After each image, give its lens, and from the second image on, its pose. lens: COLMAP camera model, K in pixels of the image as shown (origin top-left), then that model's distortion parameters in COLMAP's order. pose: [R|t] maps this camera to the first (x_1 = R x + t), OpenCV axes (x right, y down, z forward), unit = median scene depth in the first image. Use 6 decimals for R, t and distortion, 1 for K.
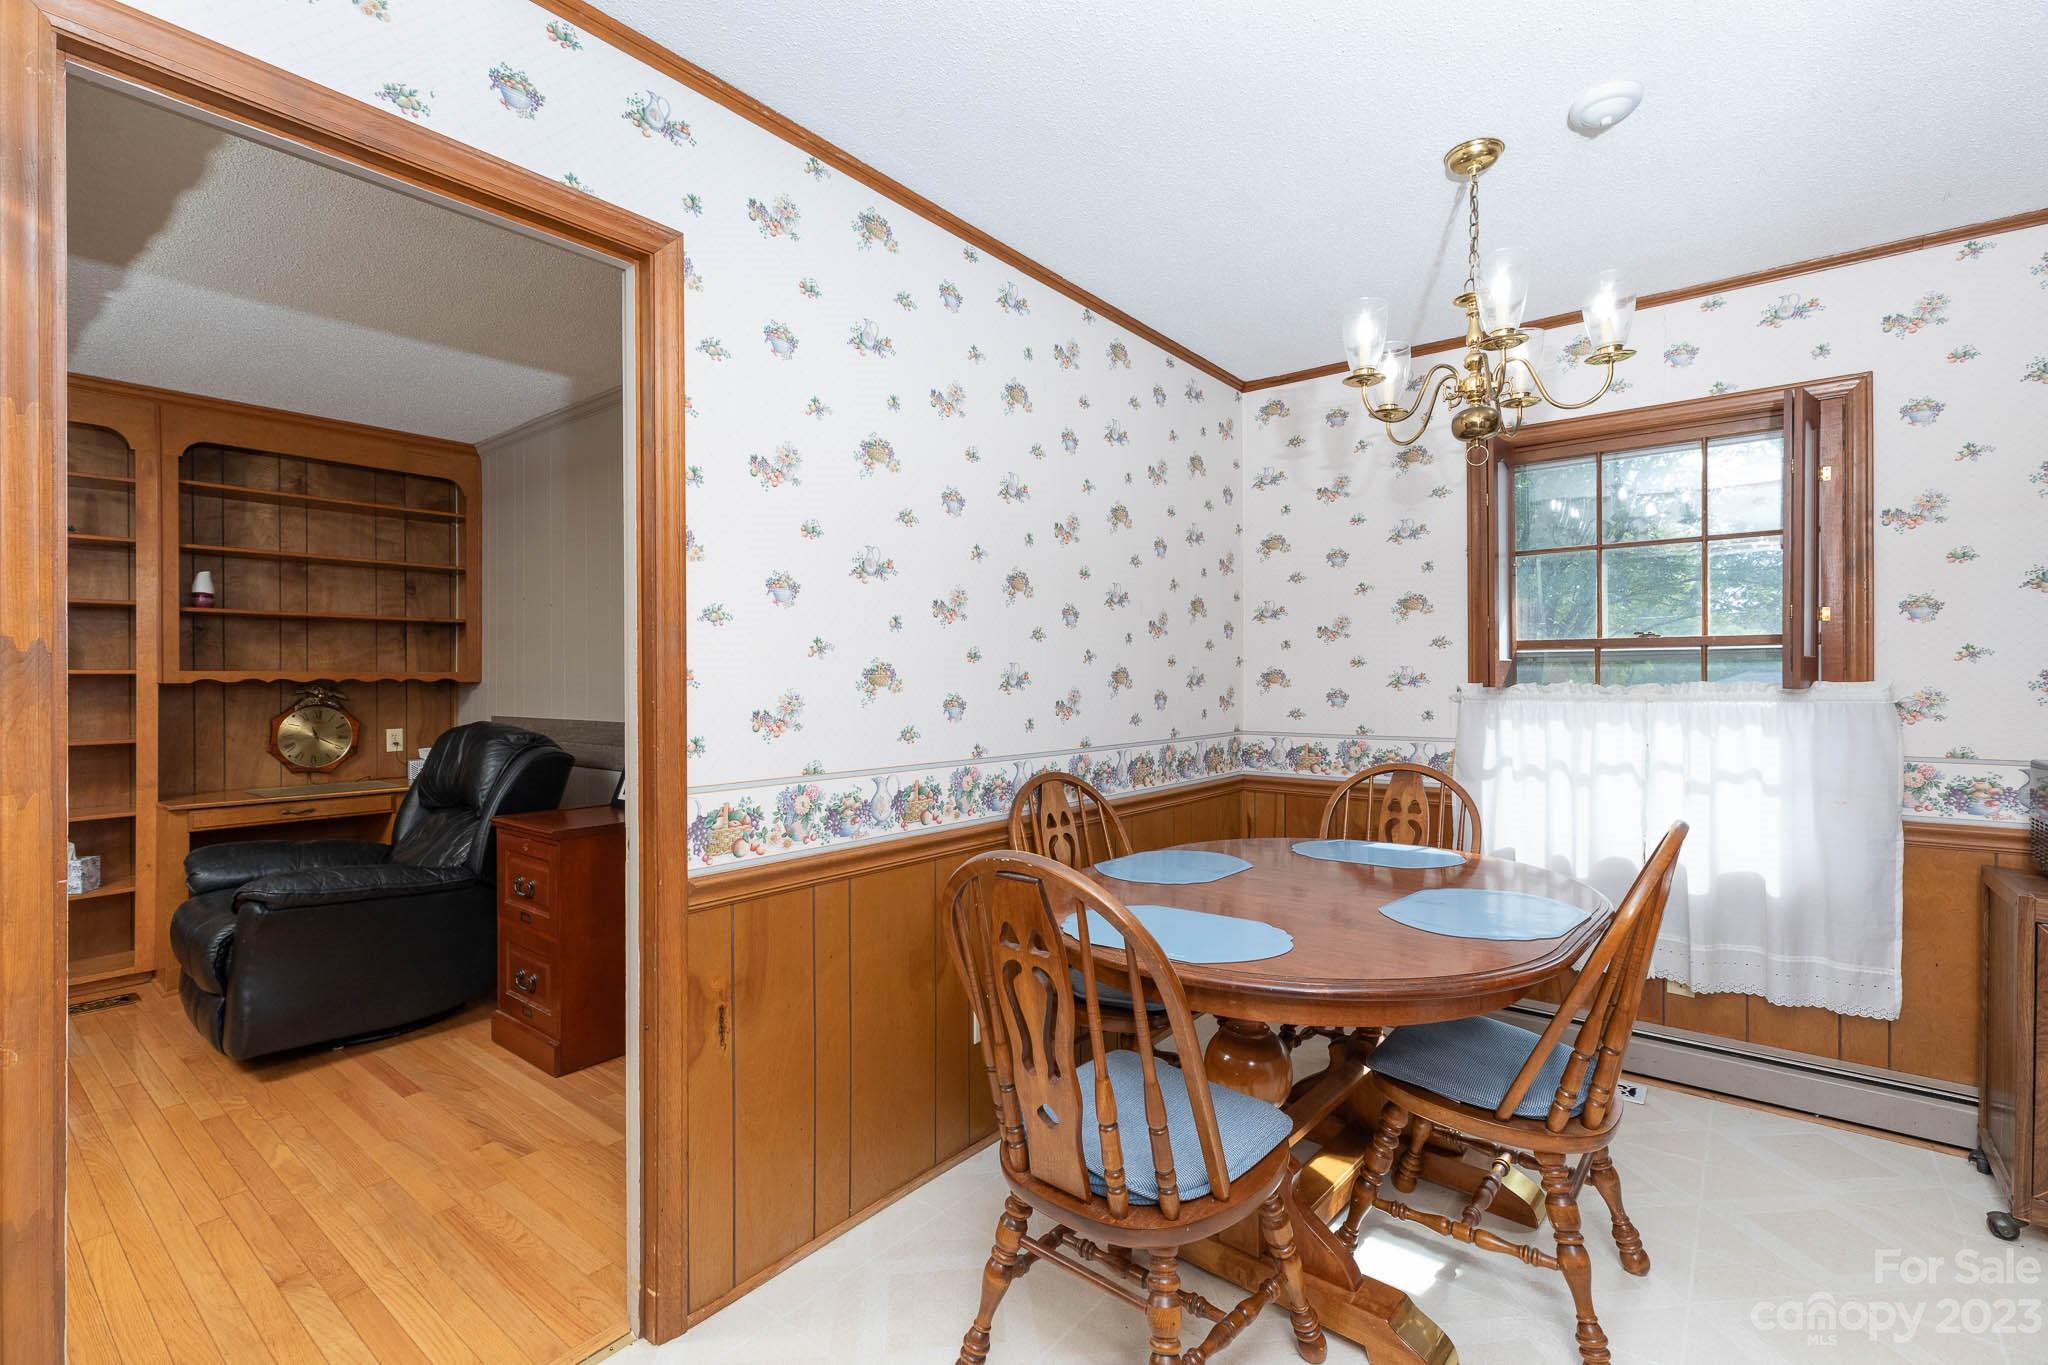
lens RADIAL K [[929.1, 0, 1024.0], [0, 929.1, 678.3], [0, 0, 1]] dist [-0.003761, -0.001017]
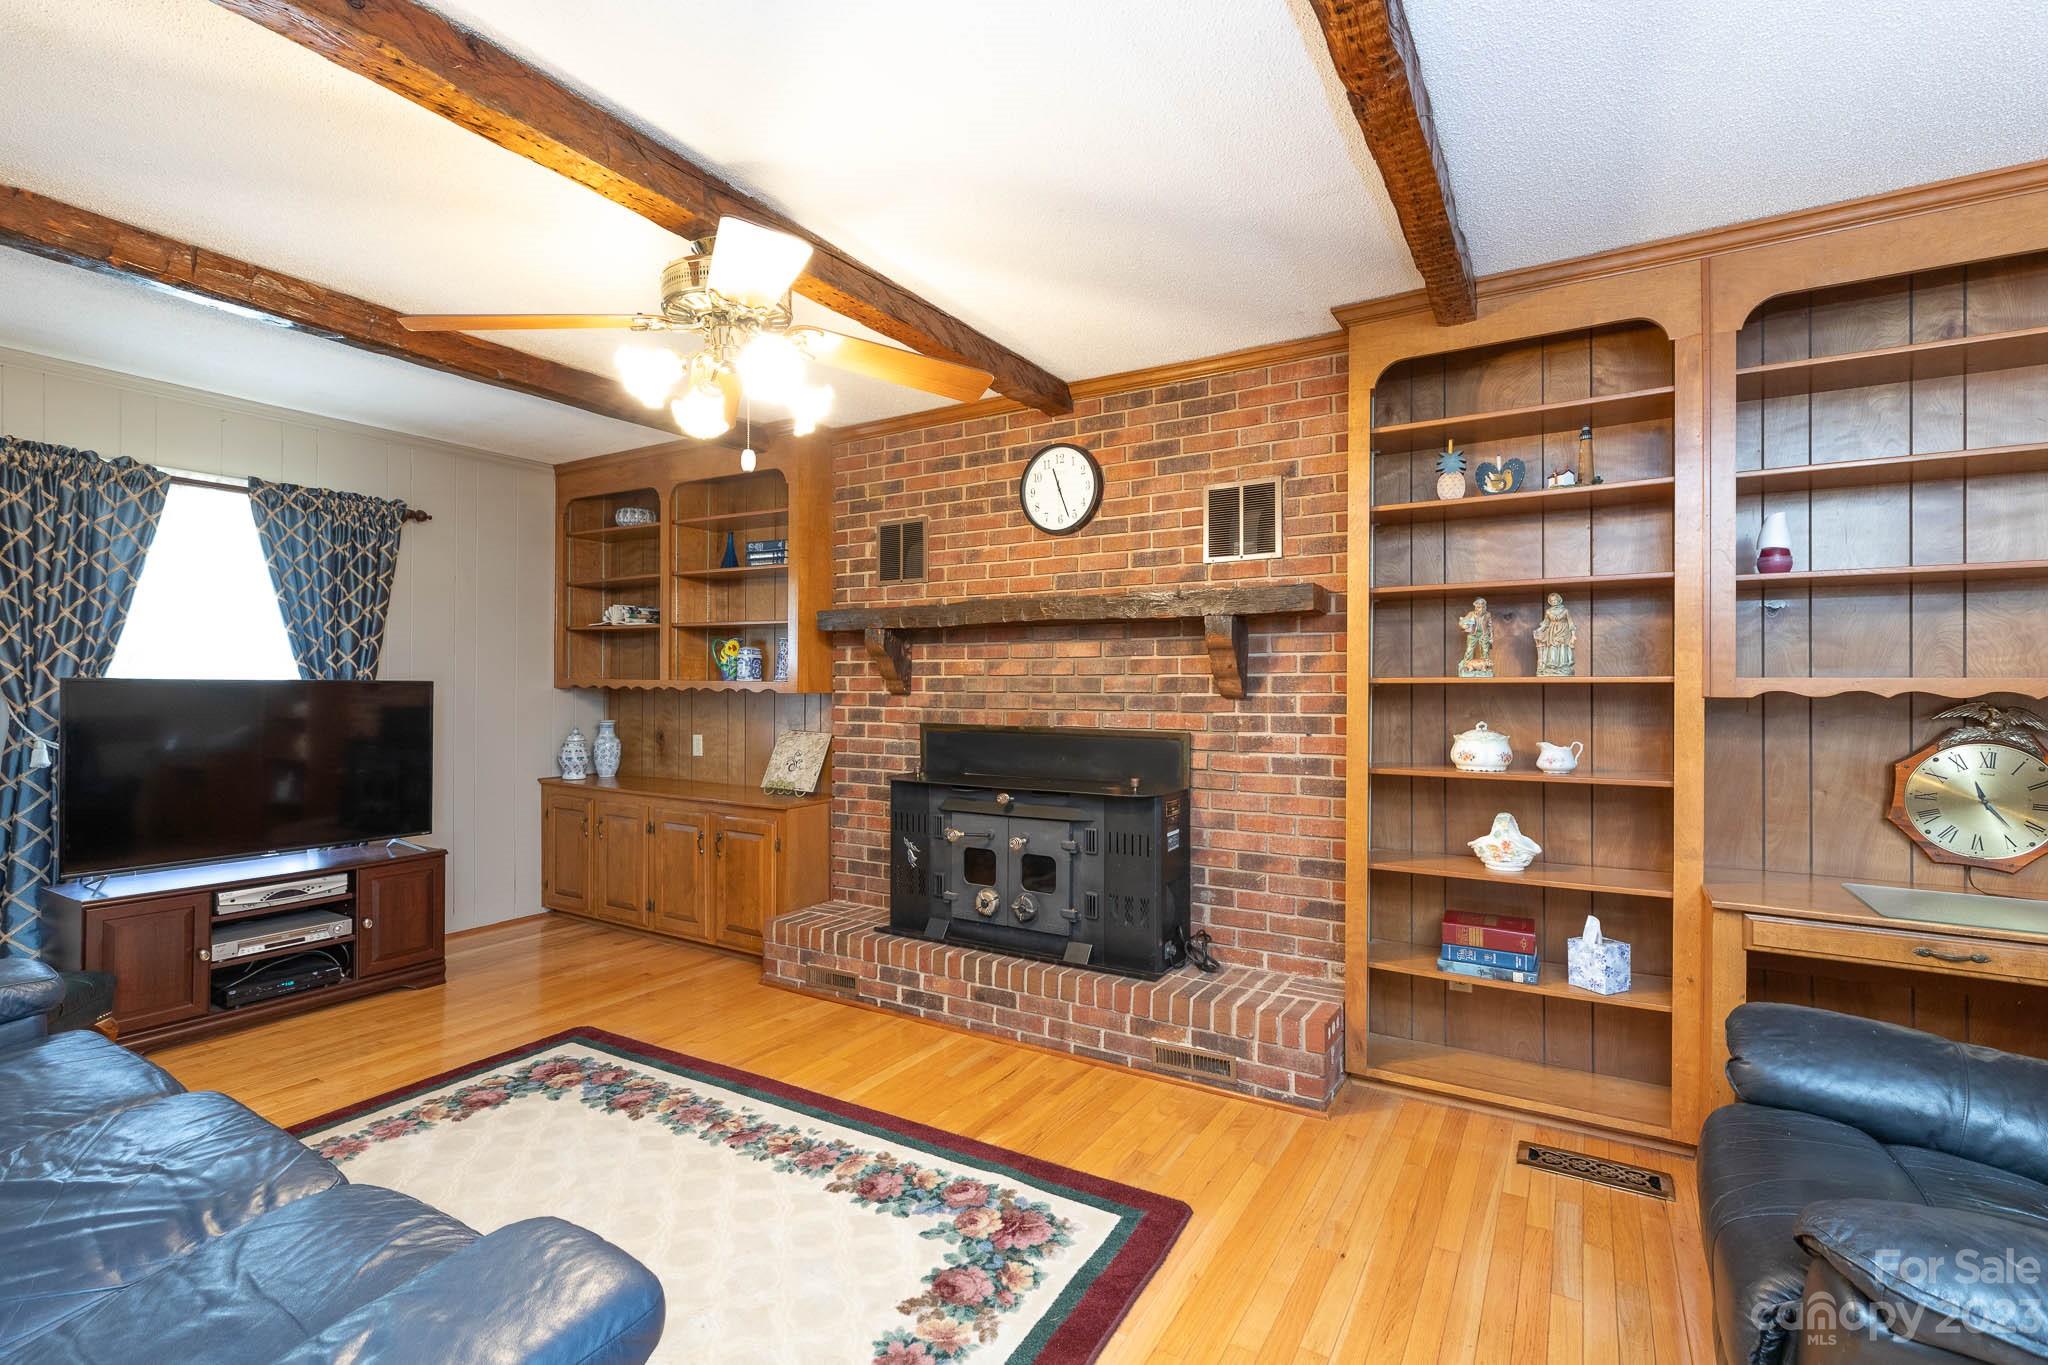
lens RADIAL K [[929.1, 0, 1024.9], [0, 929.1, 681.8], [0, 0, 1]] dist [-0.003761, -0.001017]
pose [[0.134711, -0.001951, -0.990883, -0.366028], [-0.005900, 0.999979, -0.002771, -0.000637], [0.990867, 0.006220, 0.134697, 0.449010]]
